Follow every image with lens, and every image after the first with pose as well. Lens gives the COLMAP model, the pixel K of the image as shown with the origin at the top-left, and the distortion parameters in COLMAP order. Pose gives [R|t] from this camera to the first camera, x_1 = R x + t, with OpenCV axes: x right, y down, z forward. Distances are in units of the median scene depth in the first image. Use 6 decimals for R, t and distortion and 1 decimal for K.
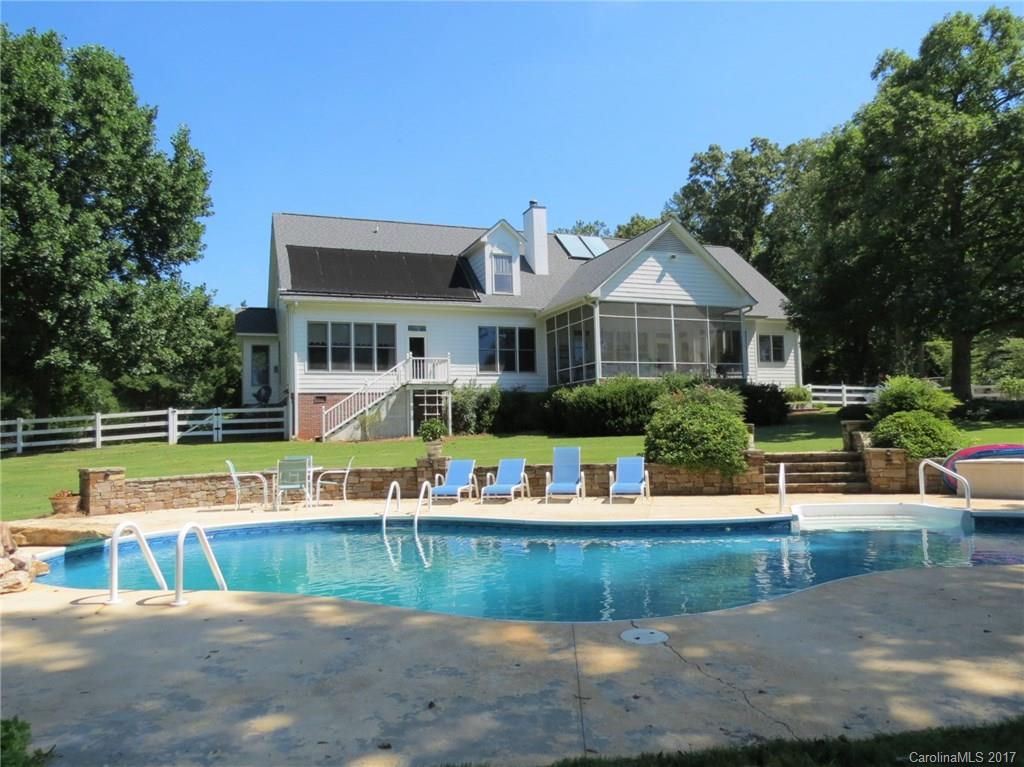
lens RADIAL K [[748.5, 0, 515.4], [0, 748.5, 413.6], [0, 0, 1]] dist [-0.033327, 0.000596]
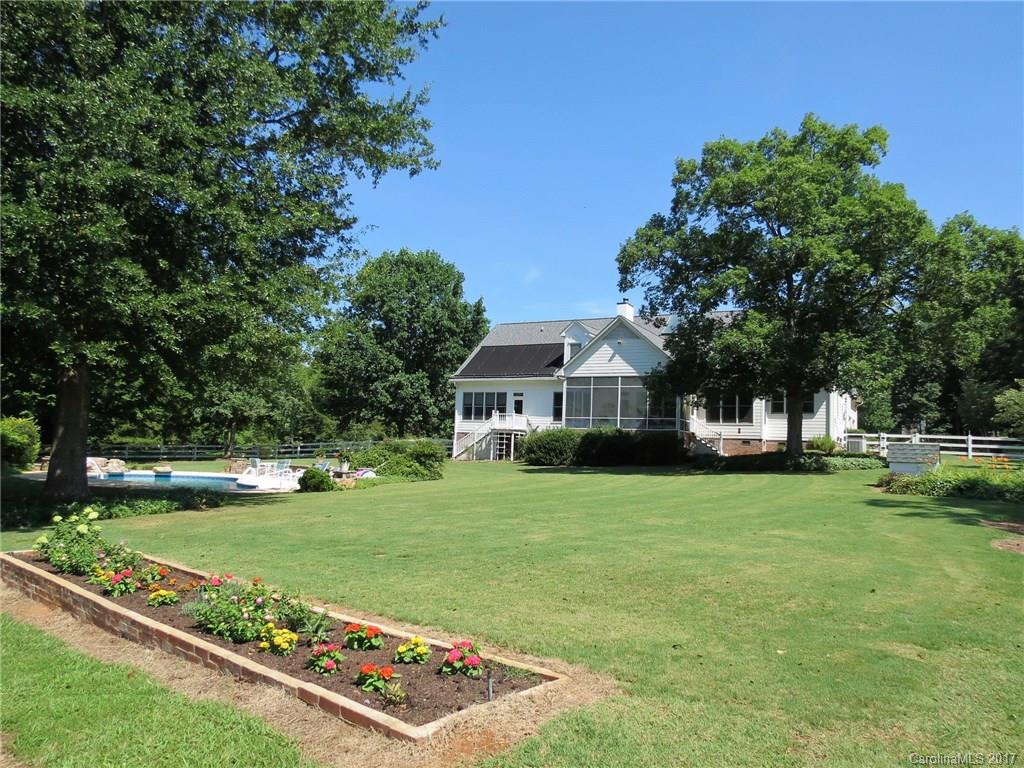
lens RADIAL K [[748.5, 0, 515.4], [0, 748.5, 414.1], [0, 0, 1]] dist [-0.033327, 0.000596]
pose [[0.636300, 0.008647, -0.771394, 1.174405], [-0.032458, 0.999352, -0.015572, -0.046928], [0.770759, 0.034946, 0.636168, -0.047566]]
